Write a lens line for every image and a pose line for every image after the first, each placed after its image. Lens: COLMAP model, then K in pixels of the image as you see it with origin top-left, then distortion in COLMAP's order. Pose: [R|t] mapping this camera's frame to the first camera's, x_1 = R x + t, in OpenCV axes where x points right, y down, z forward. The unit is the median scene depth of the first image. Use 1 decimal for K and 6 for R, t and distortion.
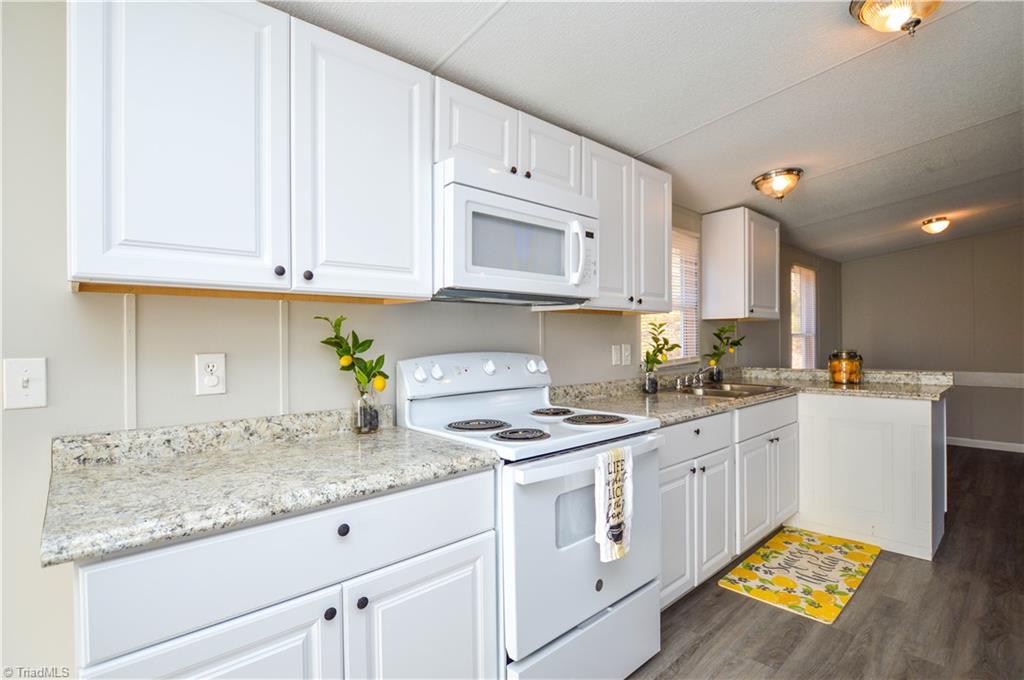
lens RADIAL K [[487.4, 0, 509.3], [0, 487.4, 340.8], [0, 0, 1]] dist [-0.020464, 0.000088]
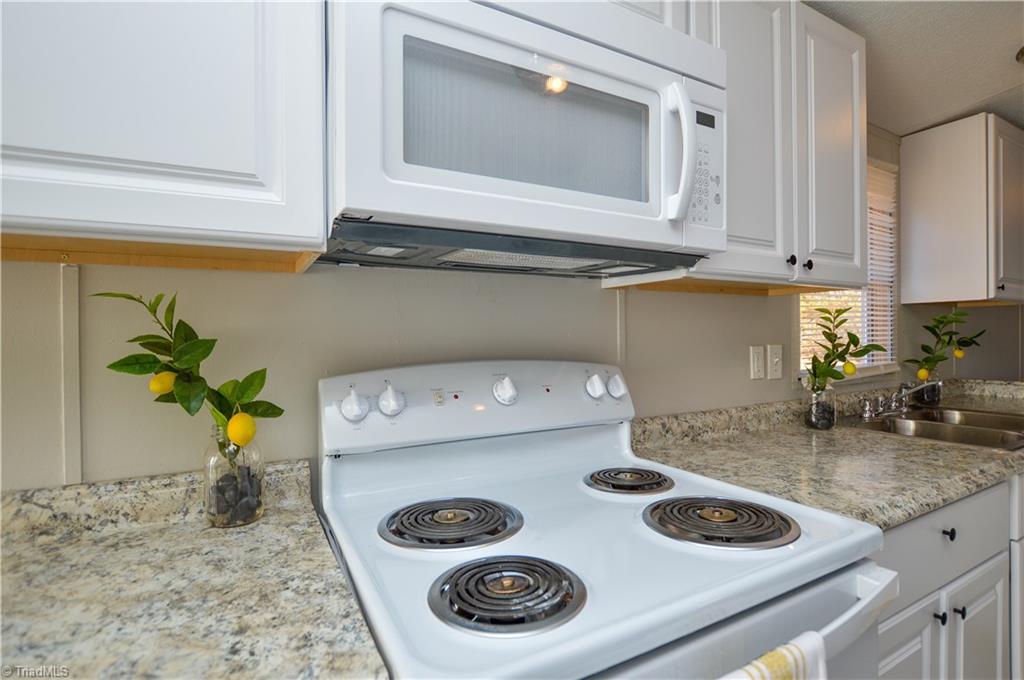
lens RADIAL K [[487.4, 0, 509.3], [0, 487.4, 340.8], [0, 0, 1]] dist [-0.020464, 0.000088]
pose [[0.972036, -0.000796, -0.234829, 0.066103], [0.002354, 0.999977, 0.006358, -0.001965], [0.234818, -0.006733, 0.972016, 0.363829]]
